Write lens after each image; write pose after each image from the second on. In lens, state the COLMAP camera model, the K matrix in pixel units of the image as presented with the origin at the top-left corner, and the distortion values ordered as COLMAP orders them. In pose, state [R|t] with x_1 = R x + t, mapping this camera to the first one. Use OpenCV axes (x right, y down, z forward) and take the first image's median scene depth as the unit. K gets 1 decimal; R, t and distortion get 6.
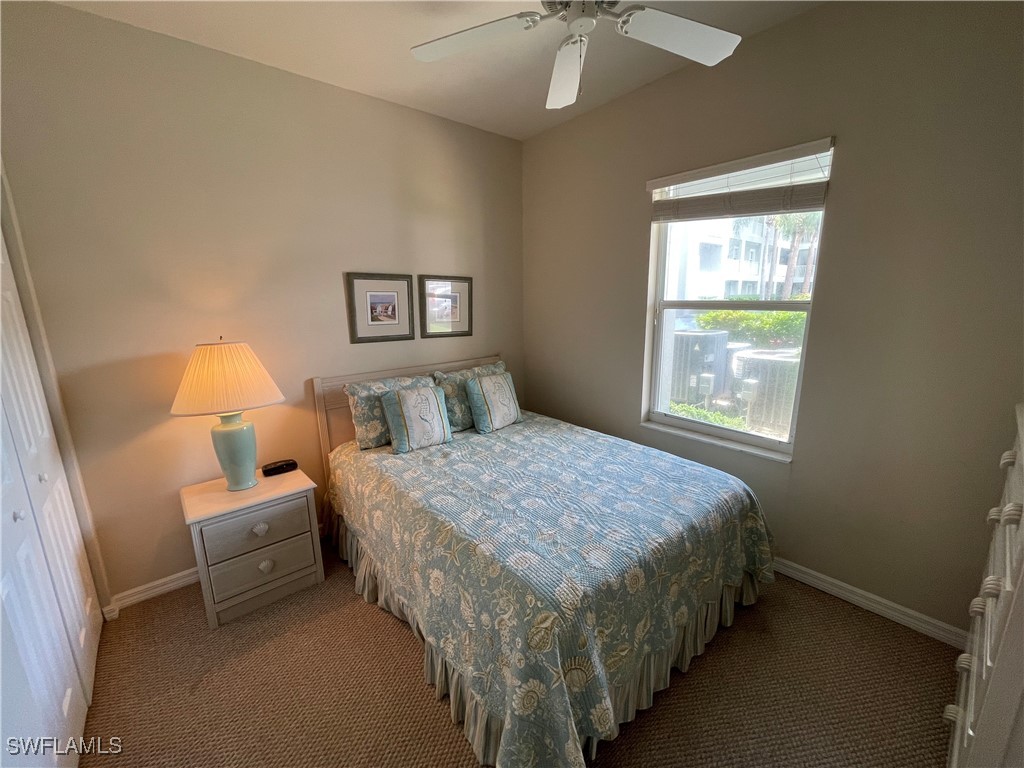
lens RADIAL K [[413.7, 0, 508.0], [0, 413.7, 384.1], [0, 0, 1]] dist [-0.002739, 0.000465]
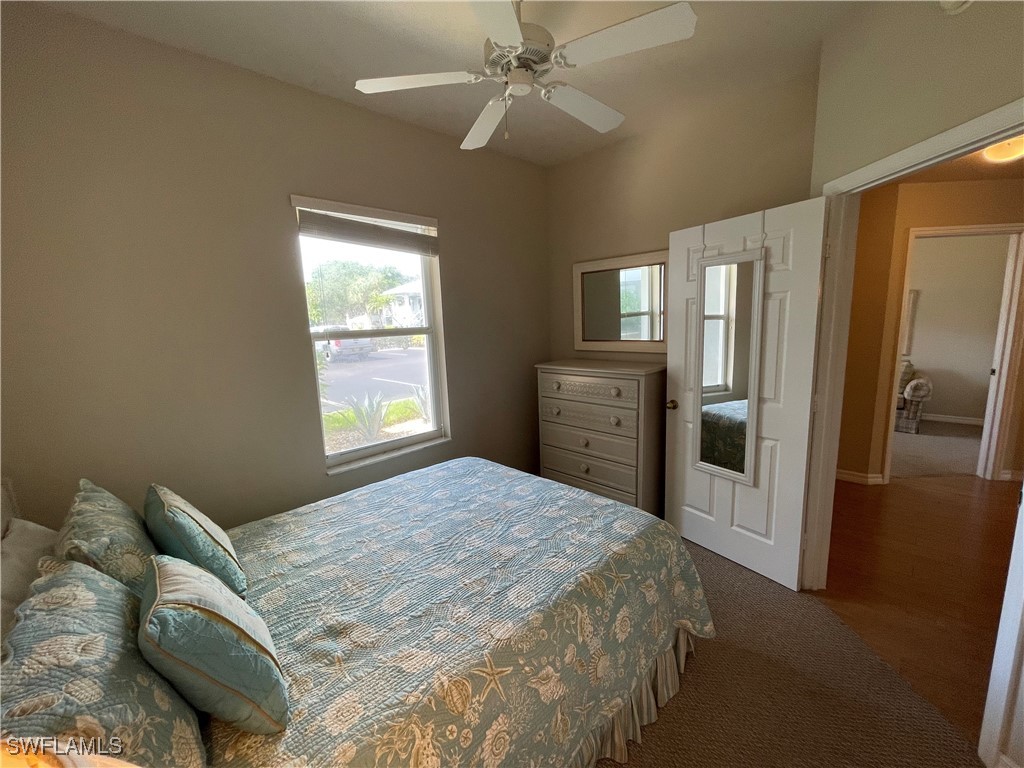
lens RADIAL K [[413.7, 0, 515.5], [0, 413.7, 372.9], [0, 0, 1]] dist [-0.002739, 0.000465]
pose [[-0.071761, -0.119201, 0.990273, -0.644946], [0.250242, 0.958927, 0.133562, -0.147835], [-0.965520, 0.257393, -0.038984, 0.737787]]
